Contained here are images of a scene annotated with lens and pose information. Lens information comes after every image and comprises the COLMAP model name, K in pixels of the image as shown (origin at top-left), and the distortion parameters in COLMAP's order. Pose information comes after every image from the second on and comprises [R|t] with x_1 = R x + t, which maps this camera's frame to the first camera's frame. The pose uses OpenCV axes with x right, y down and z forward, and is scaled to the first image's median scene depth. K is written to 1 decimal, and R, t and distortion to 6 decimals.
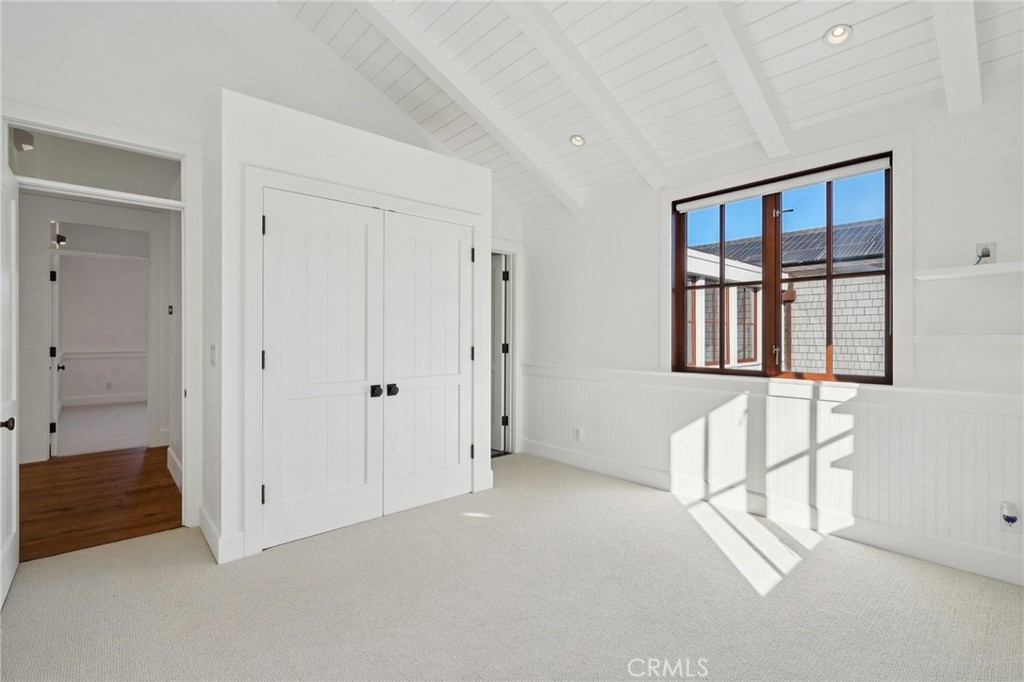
lens RADIAL K [[465.2, 0, 514.8], [0, 465.2, 335.7], [0, 0, 1]] dist [0.000500, 0.000177]
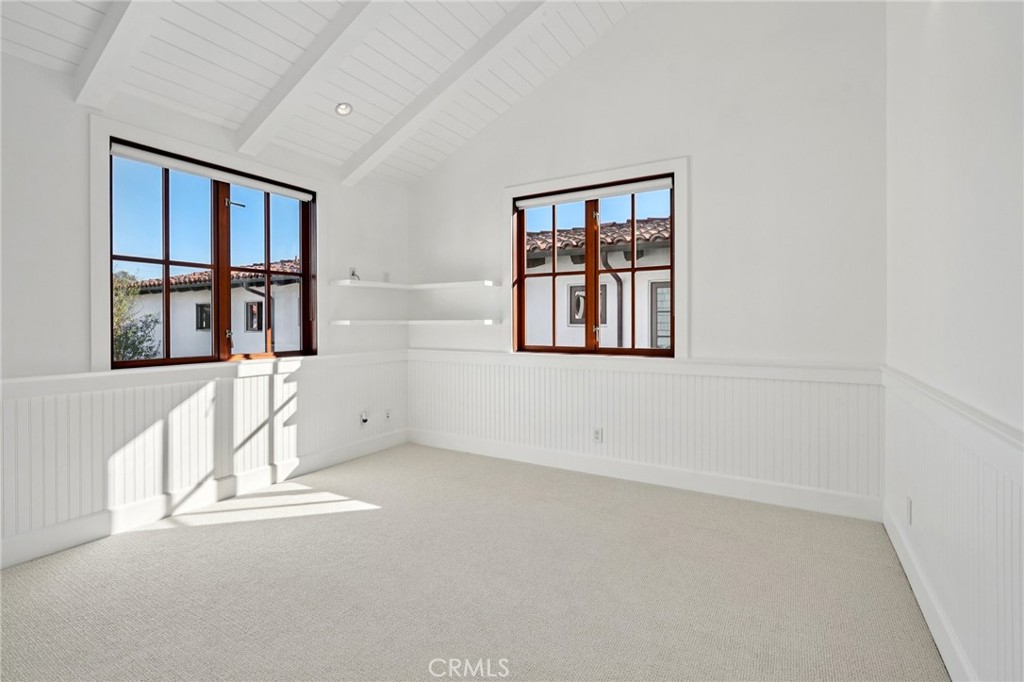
lens RADIAL K [[473.9, 0, 513.5], [0, 473.9, 325.0], [0, 0, 1]] dist [-0.001420, 0.000047]
pose [[-0.290282, -0.006637, 0.956918, -0.682568], [0.000302, 0.999975, 0.007027, 0.002111], [-0.956941, 0.002329, -0.290272, 0.751599]]
